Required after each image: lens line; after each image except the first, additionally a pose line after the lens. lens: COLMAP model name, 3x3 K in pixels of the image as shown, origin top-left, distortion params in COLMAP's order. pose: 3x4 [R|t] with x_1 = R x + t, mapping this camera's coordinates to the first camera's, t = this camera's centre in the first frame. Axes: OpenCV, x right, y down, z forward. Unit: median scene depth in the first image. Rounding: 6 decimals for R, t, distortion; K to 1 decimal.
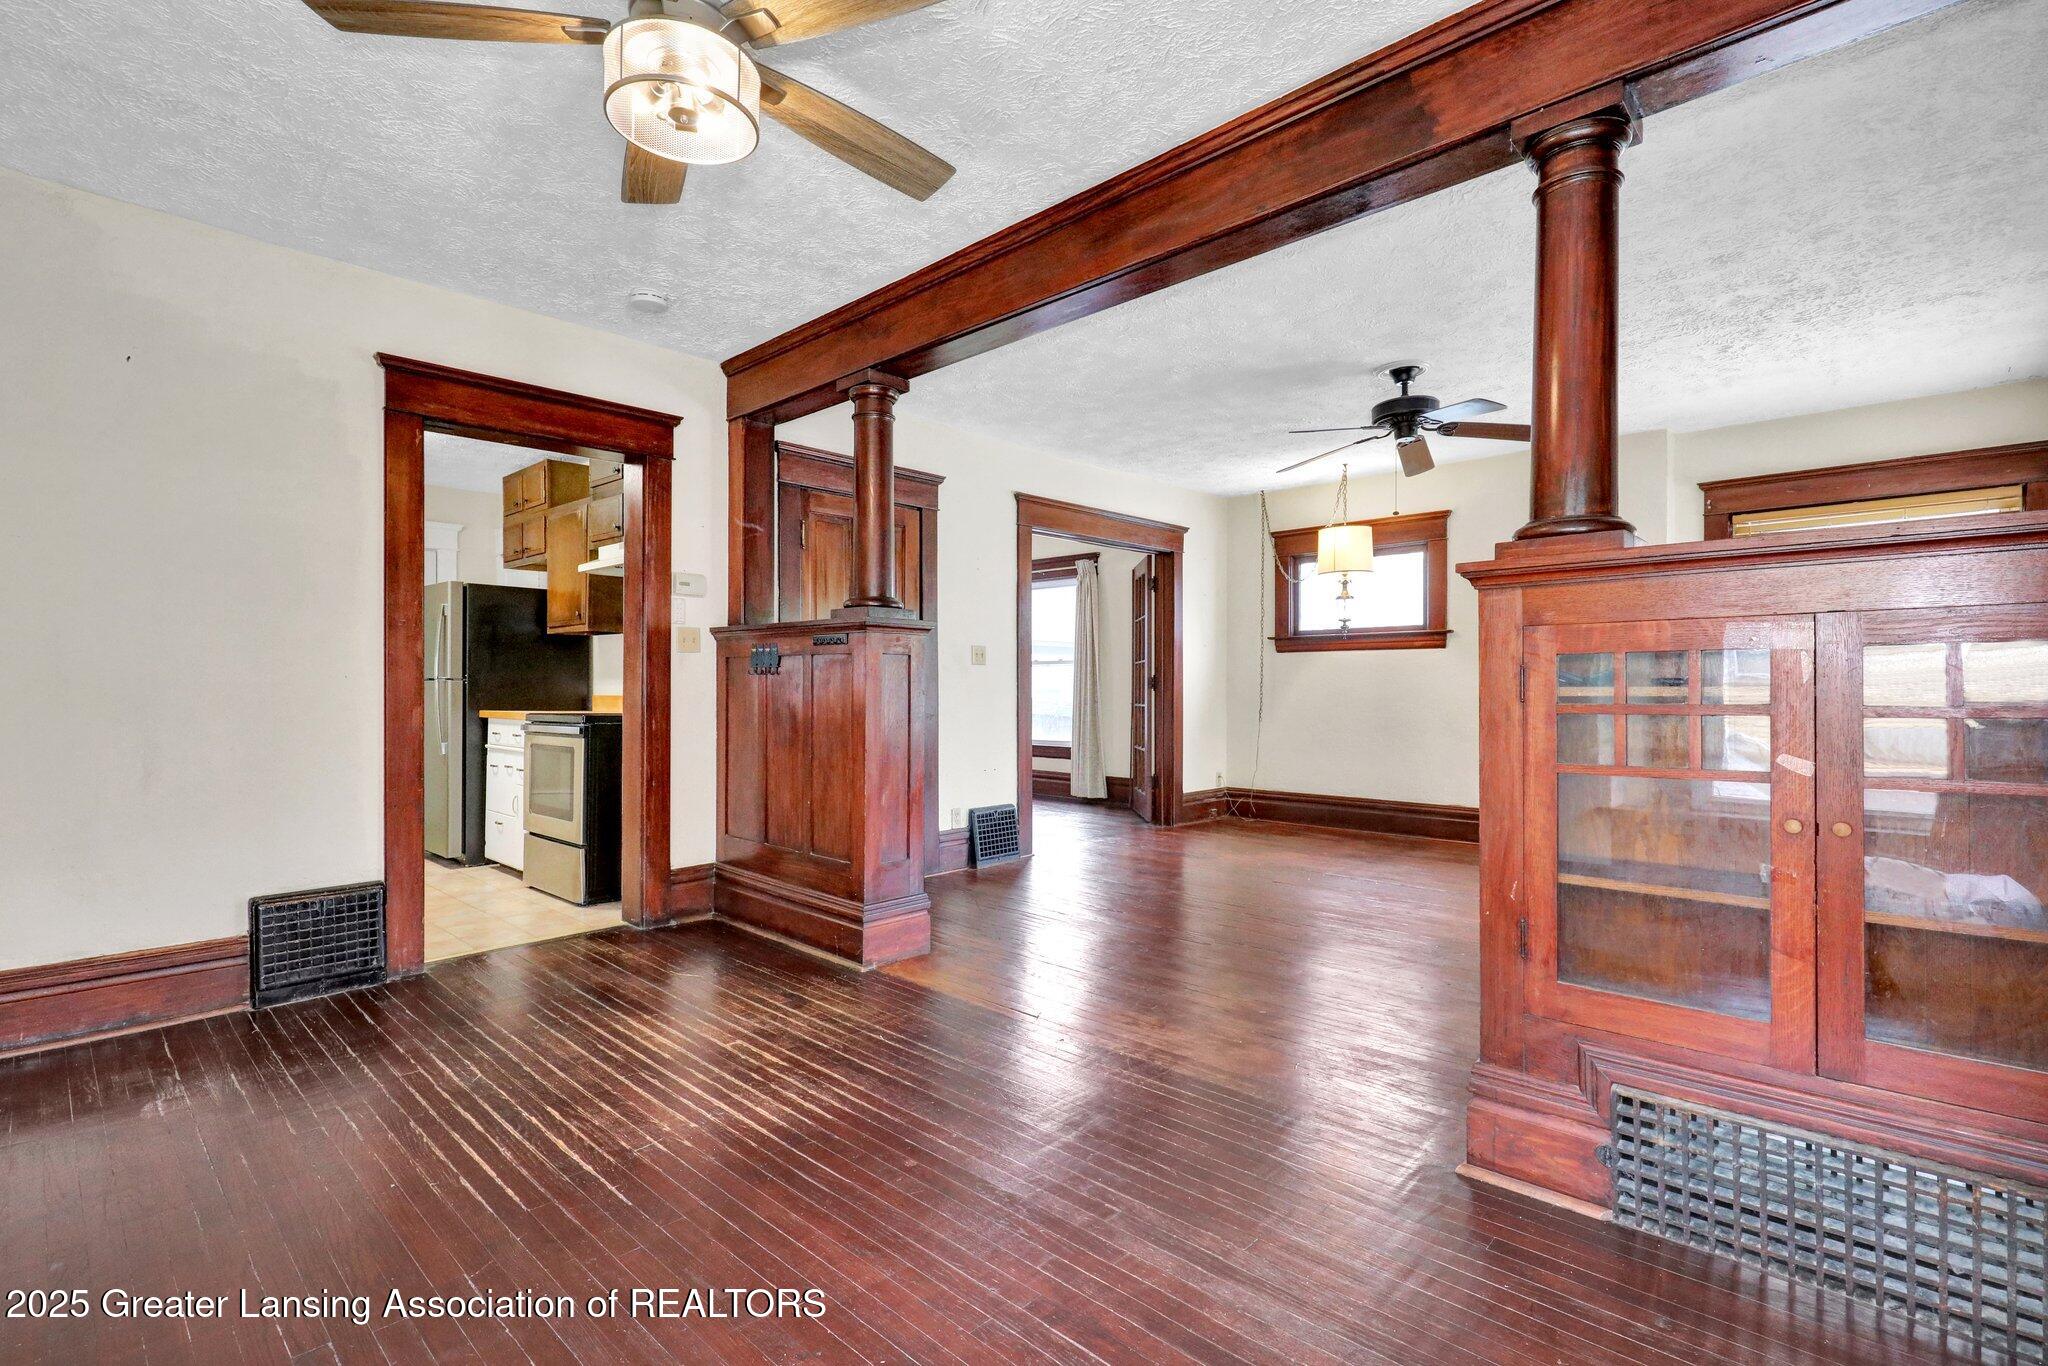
lens RADIAL K [[958.5, 0, 1019.1], [0, 958.5, 683.1], [0, 0, 1]] dist [-0.009920, -0.000410]
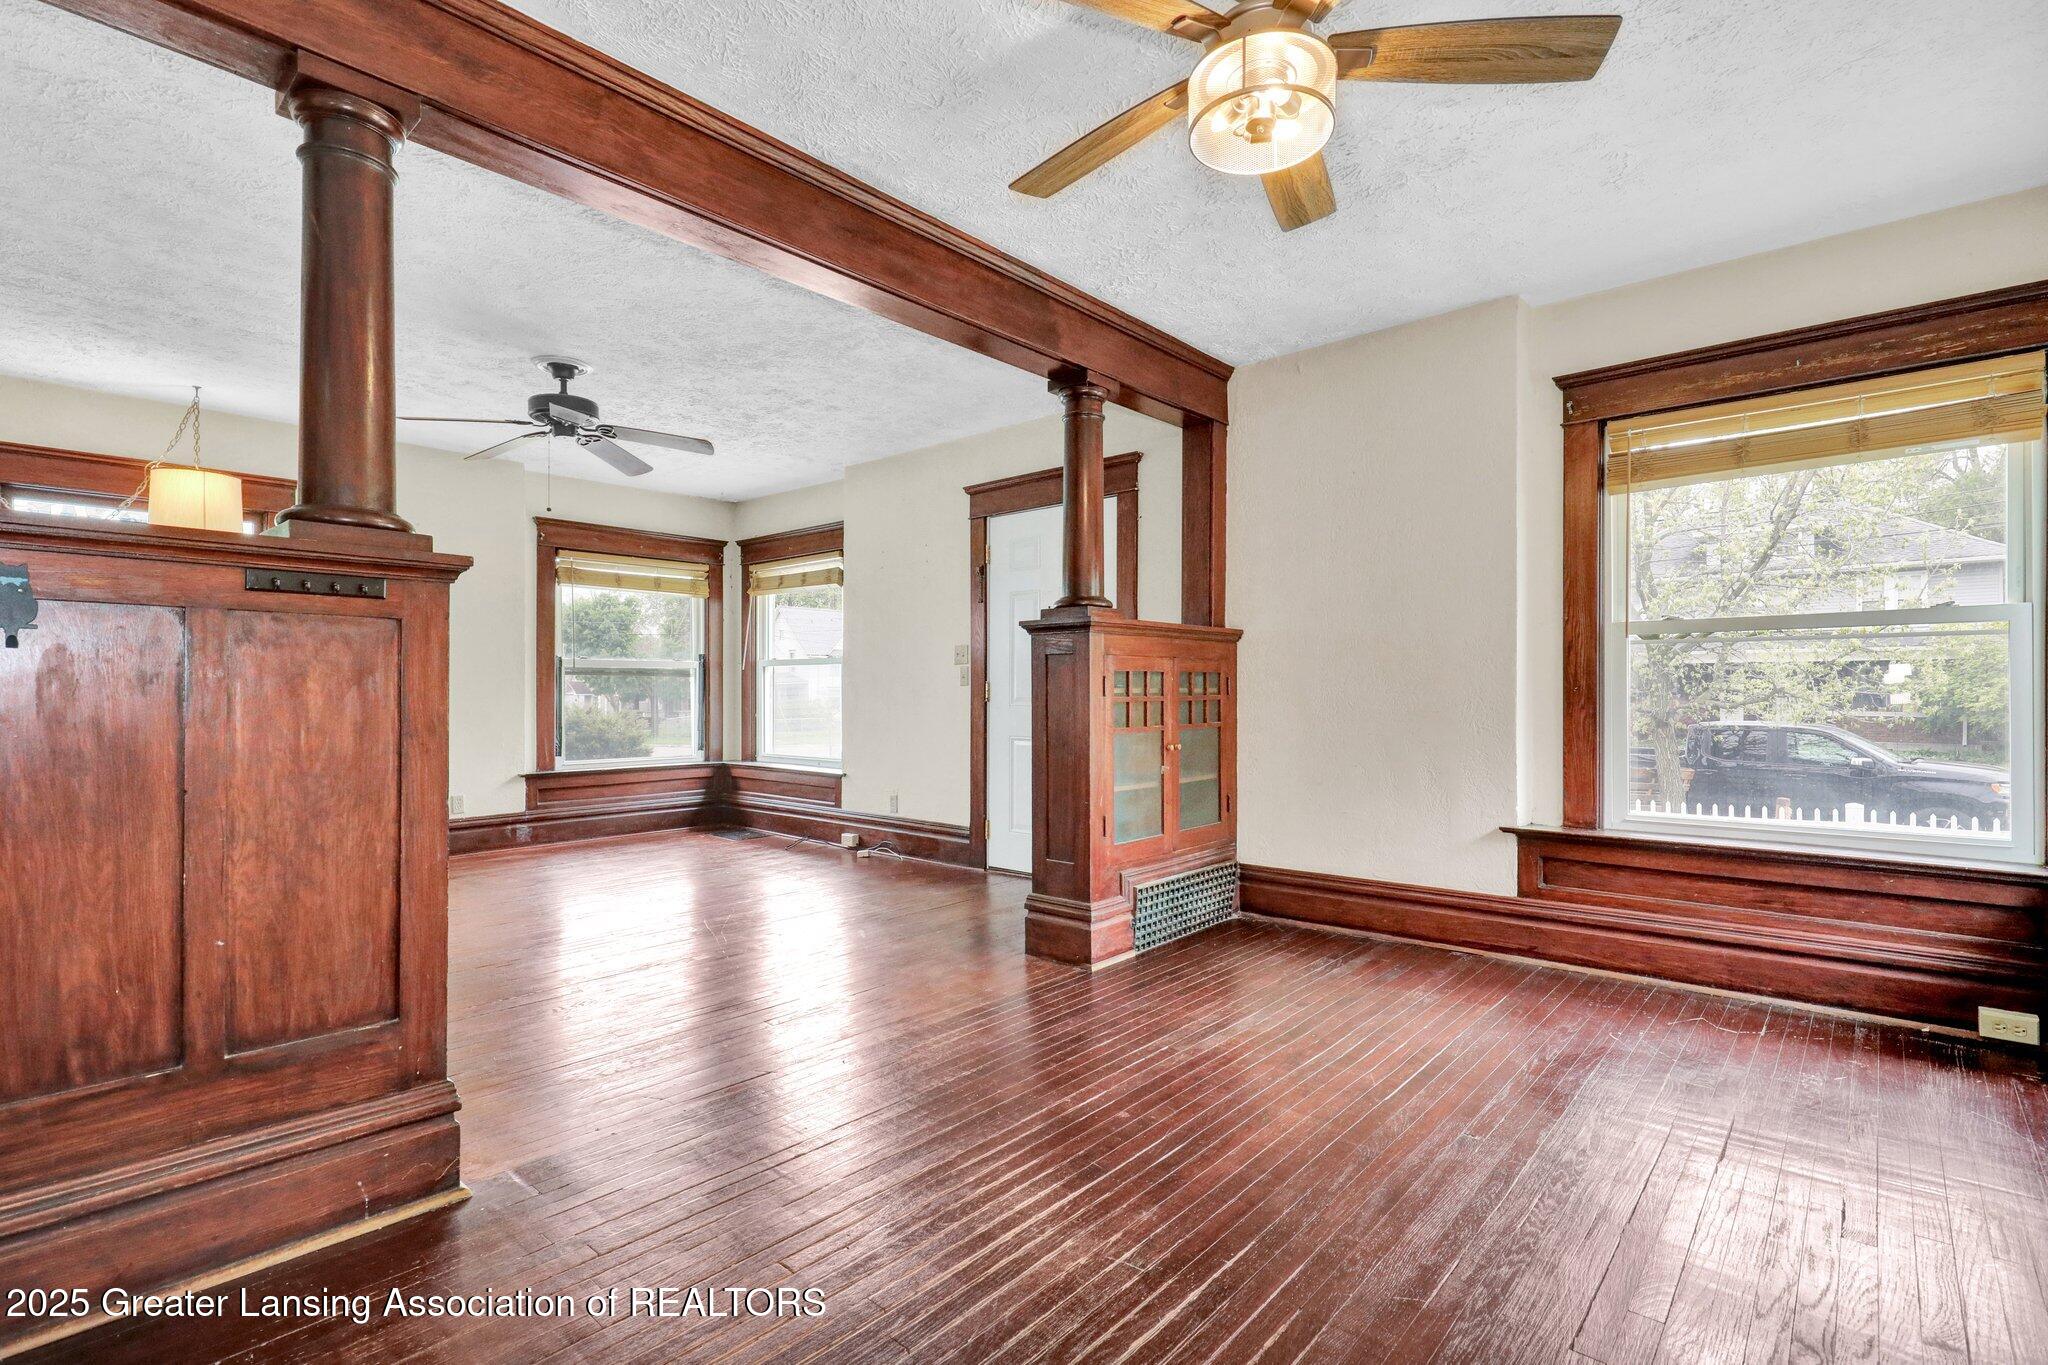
lens RADIAL K [[958.5, 0, 1019.1], [0, 958.5, 682.6], [0, 0, 1]] dist [-0.009920, -0.000410]
pose [[-0.033441, 0.008540, 0.999404, -1.099391], [0.000090, 0.999964, -0.008541, 0.007227], [-0.999441, -0.000196, -0.033441, 1.038170]]
